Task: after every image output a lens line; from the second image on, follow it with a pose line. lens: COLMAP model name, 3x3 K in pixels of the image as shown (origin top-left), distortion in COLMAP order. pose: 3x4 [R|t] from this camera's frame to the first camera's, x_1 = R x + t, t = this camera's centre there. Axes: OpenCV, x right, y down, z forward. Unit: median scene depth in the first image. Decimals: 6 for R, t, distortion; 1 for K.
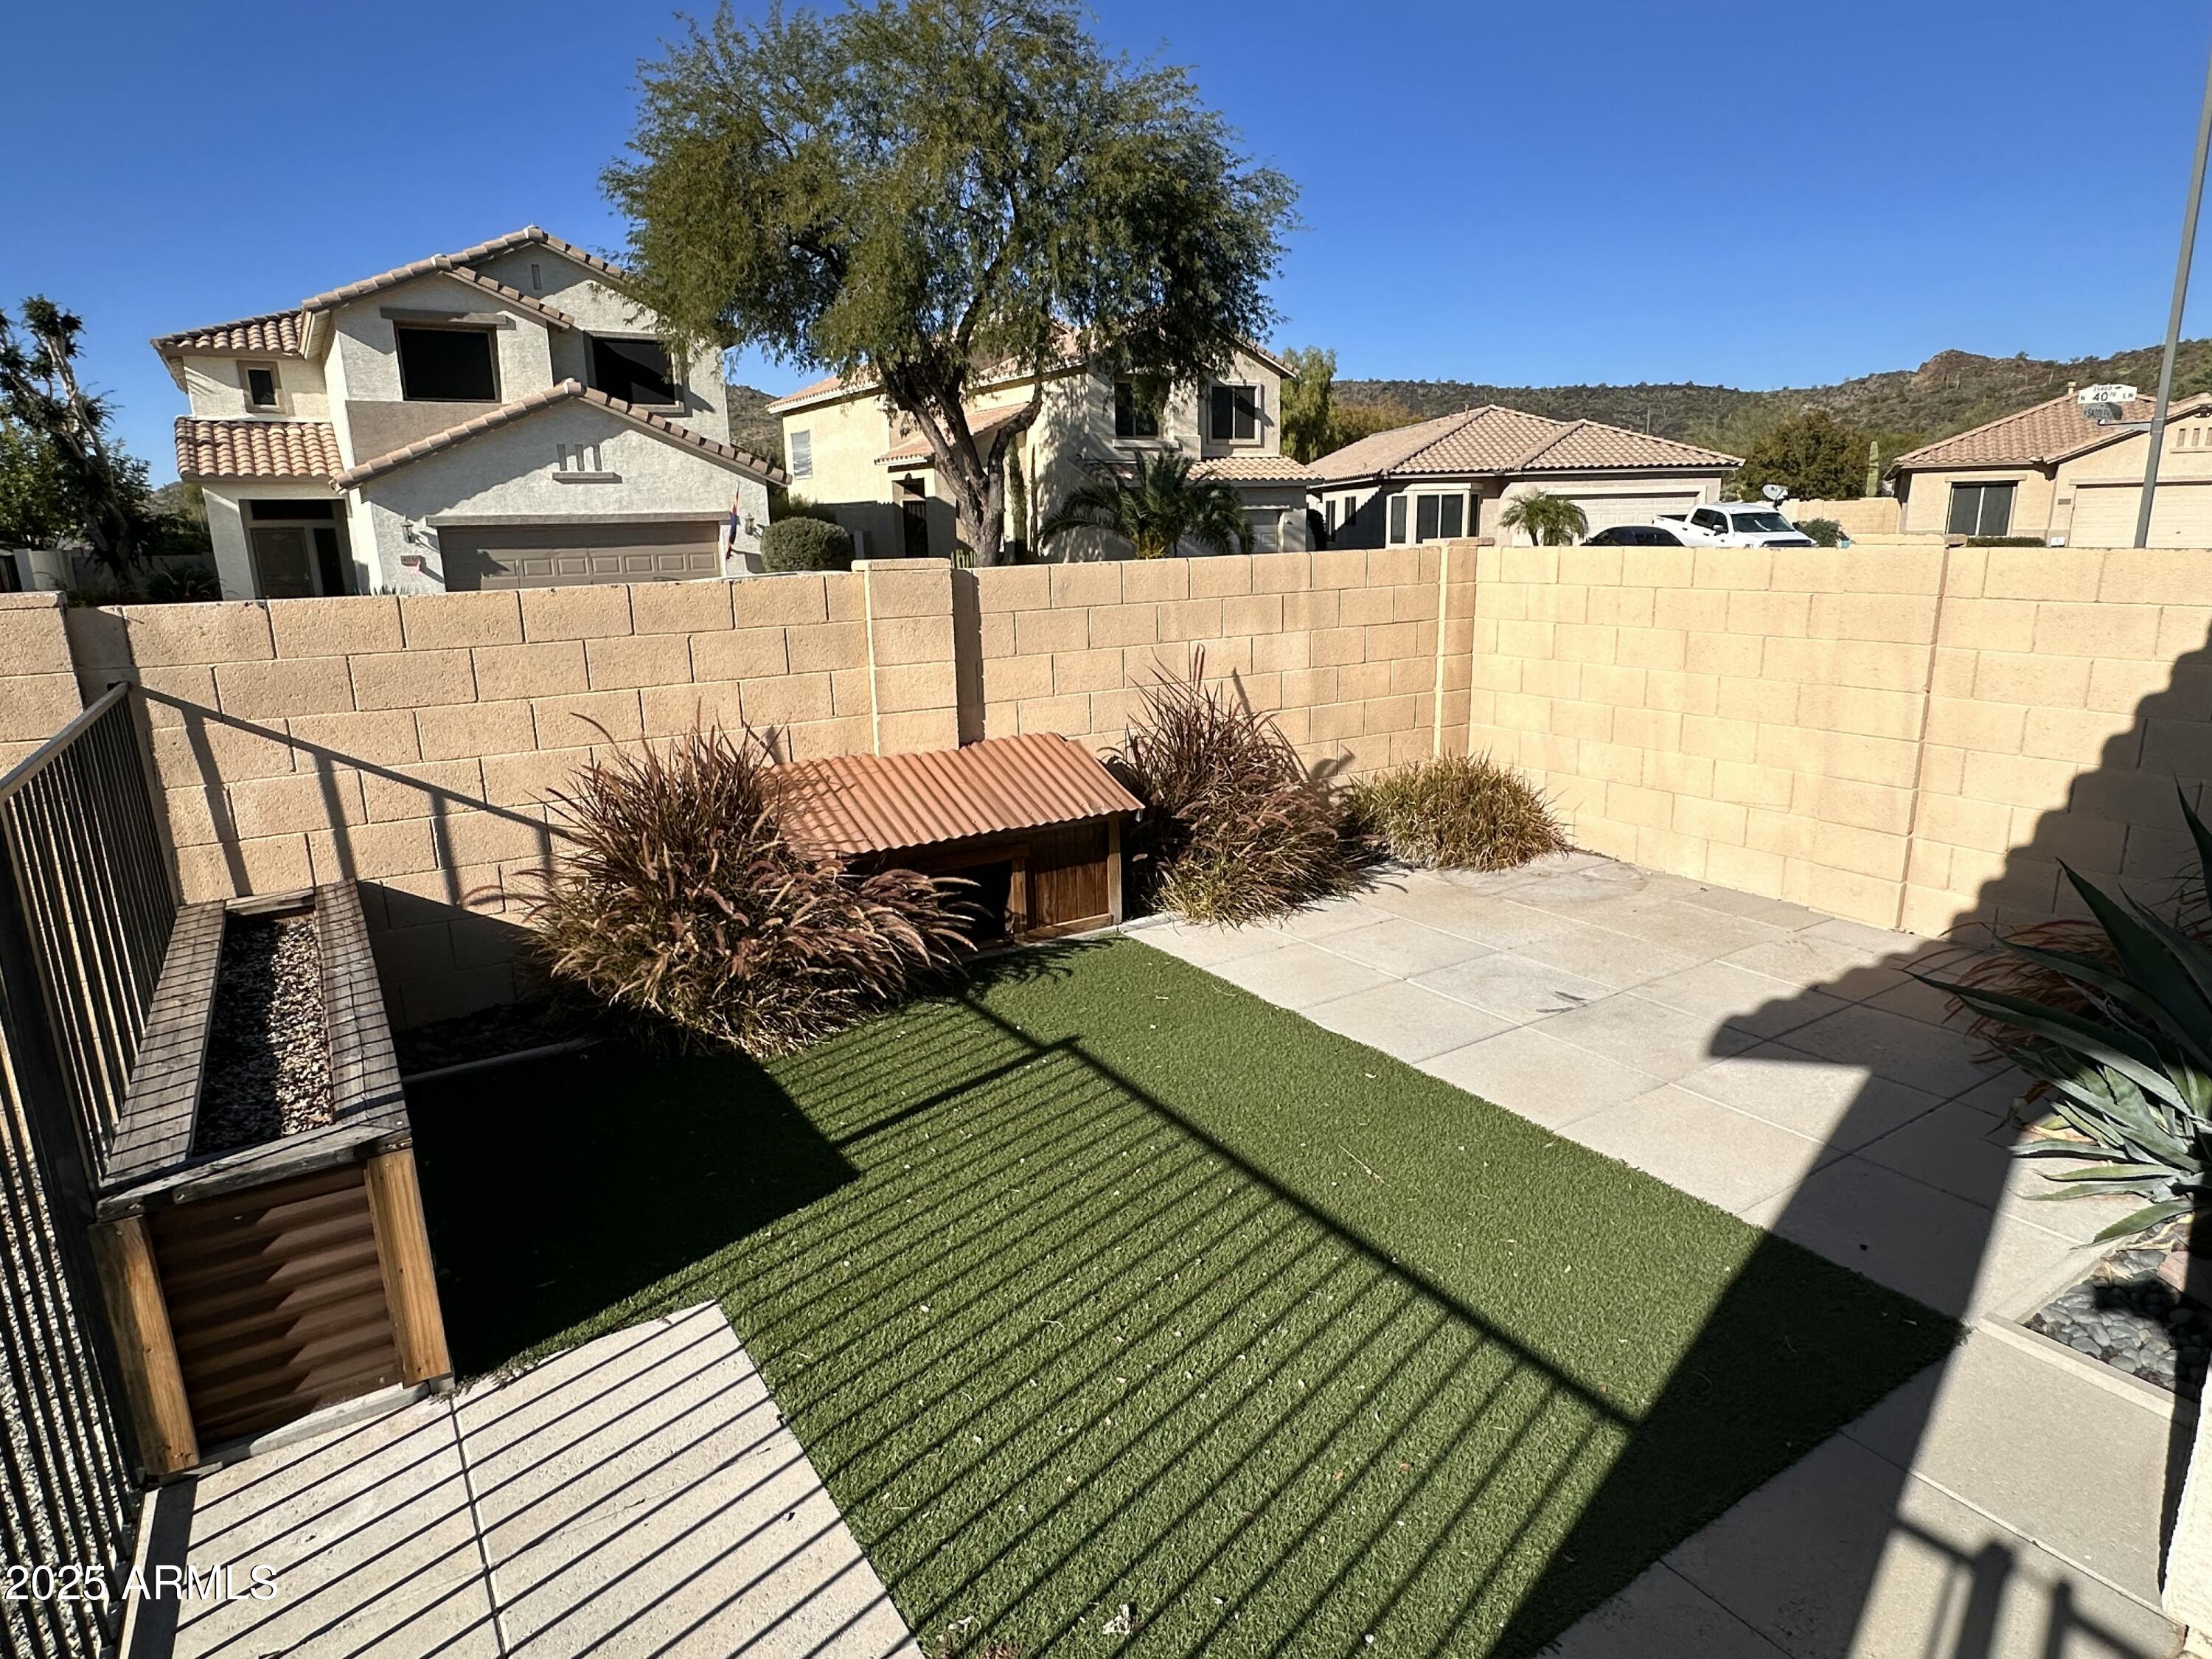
lens RADIAL K [[1272.4, 0, 1106.0], [0, 1272.4, 829.5], [0, 0, 1]] dist [-0.006040, 0.000294]
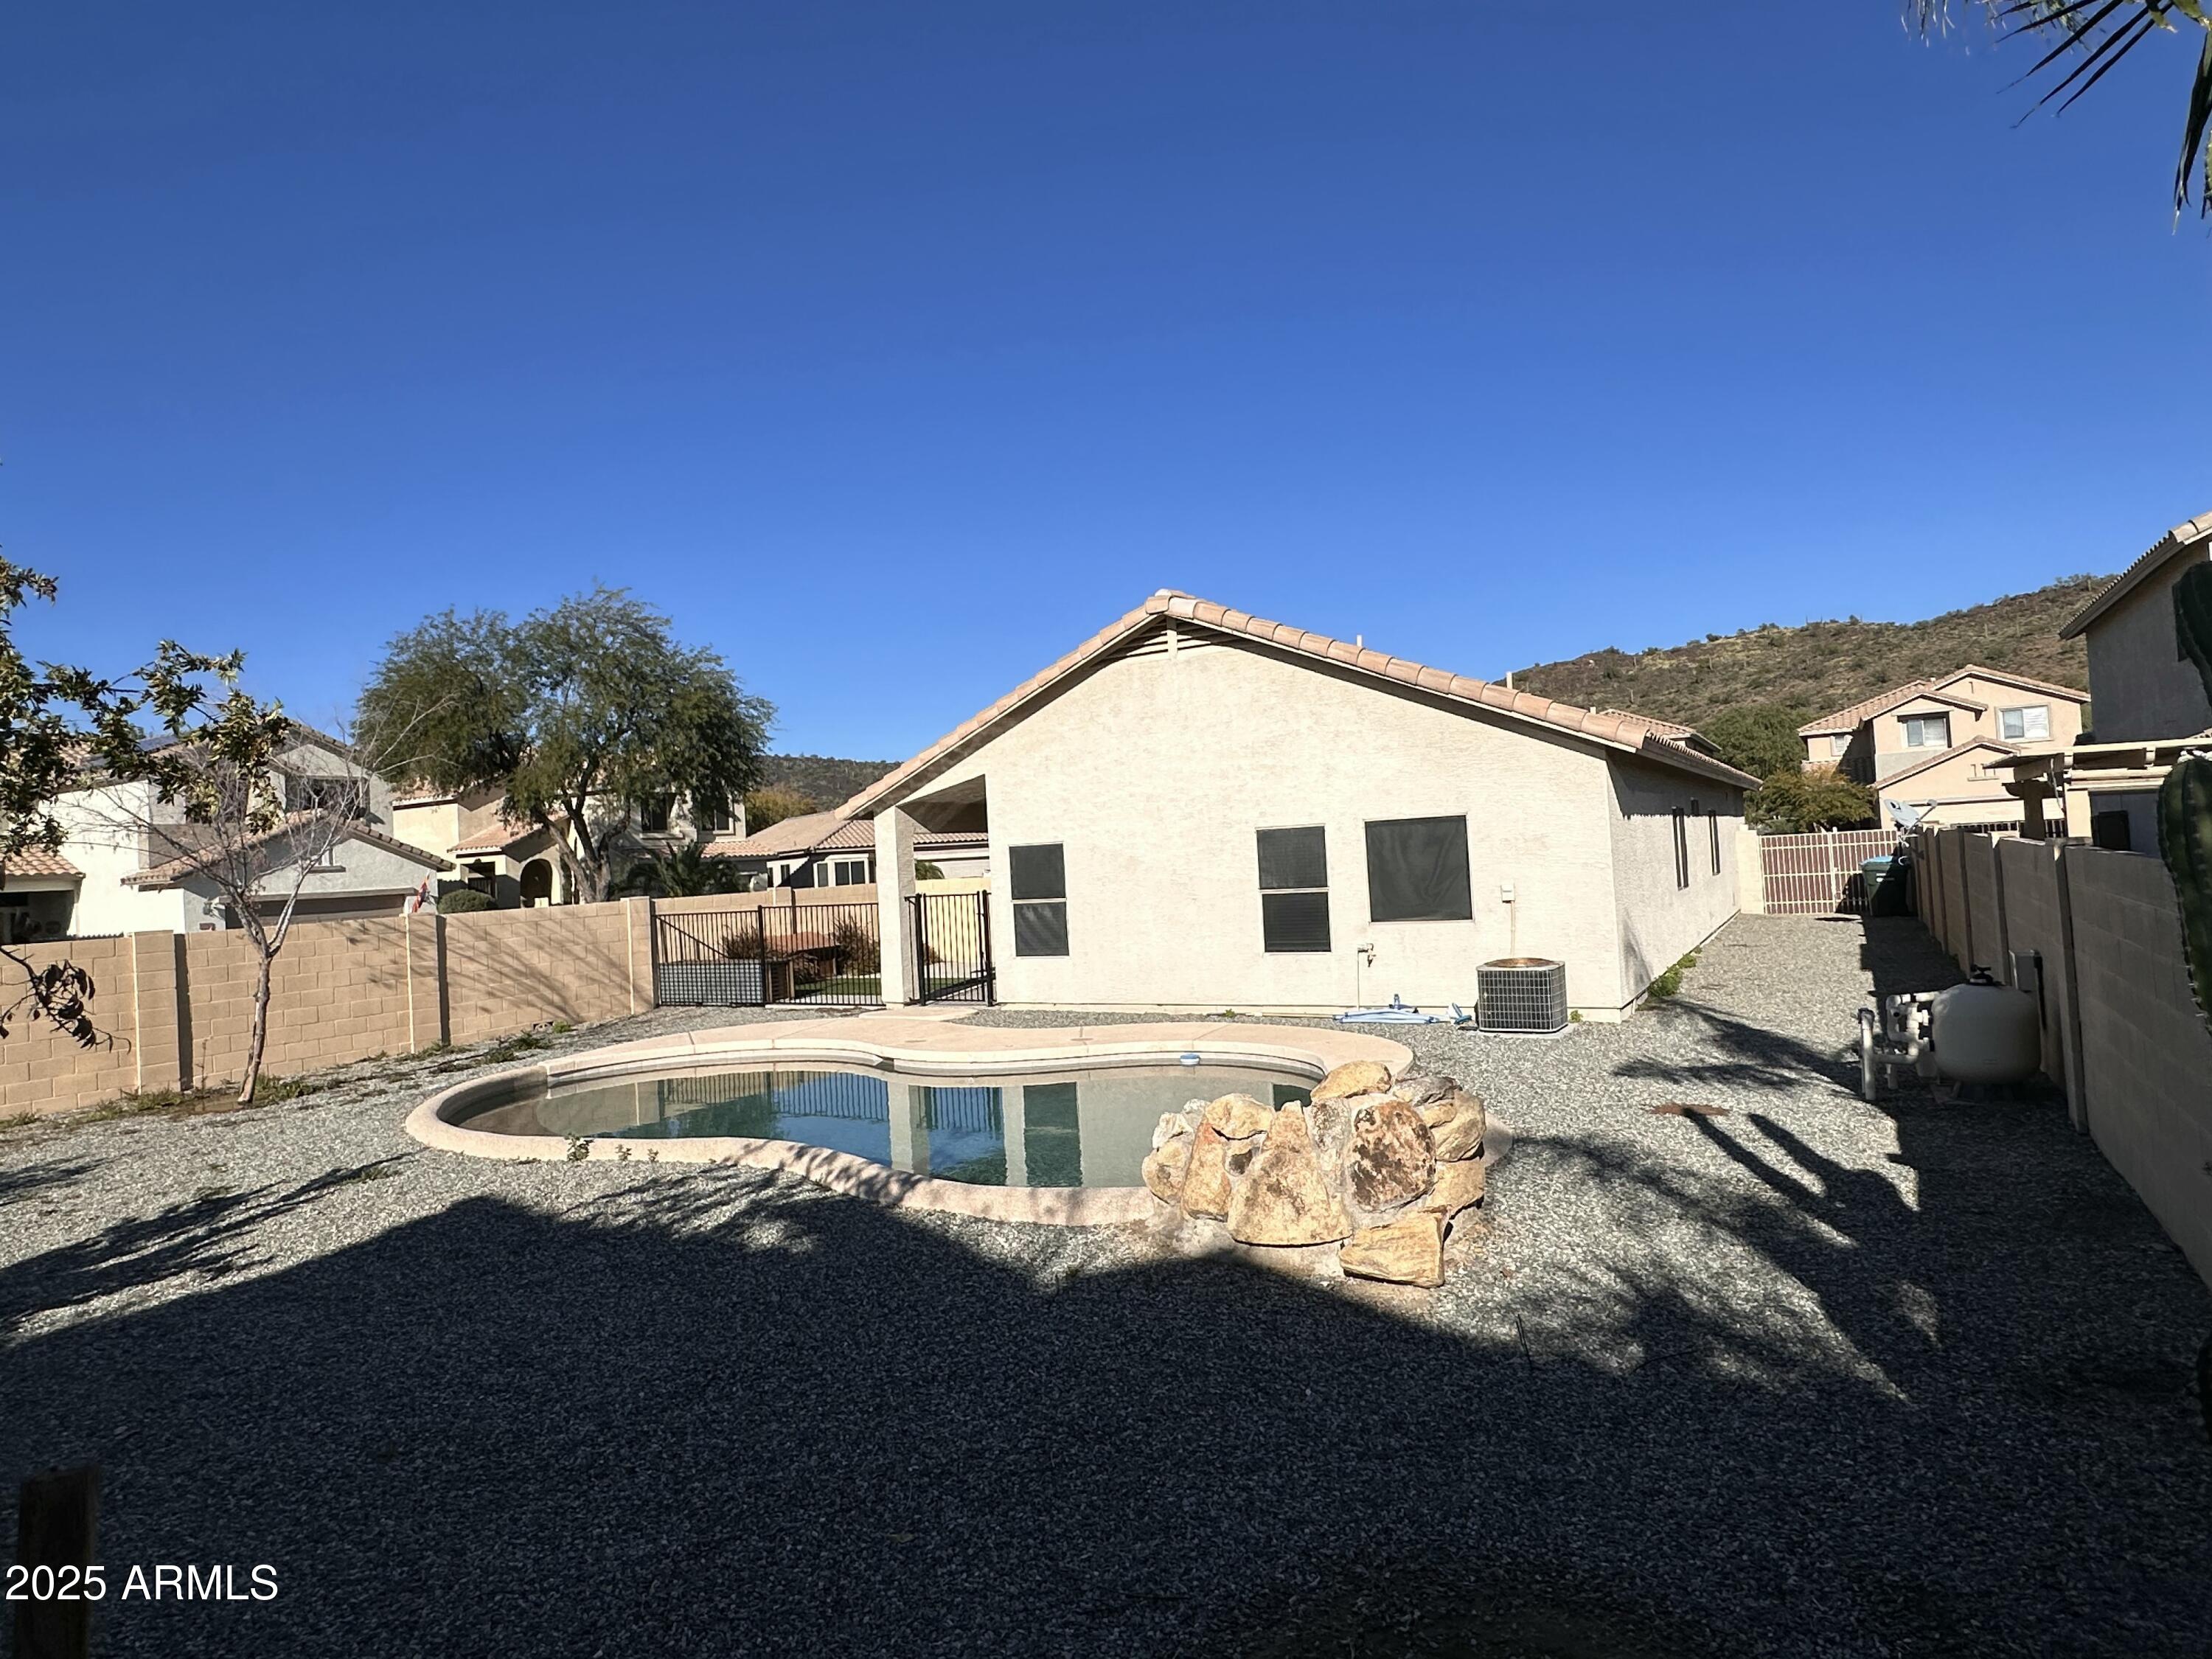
lens RADIAL K [[1272.4, 0, 1106.0], [0, 1272.4, 829.5], [0, 0, 1]] dist [-0.006040, 0.000294]
pose [[0.888113, -0.018562, 0.459251, -0.271876], [0.144682, 0.959680, -0.241002, 0.183526], [-0.436260, 0.280482, 0.854990, -0.738007]]
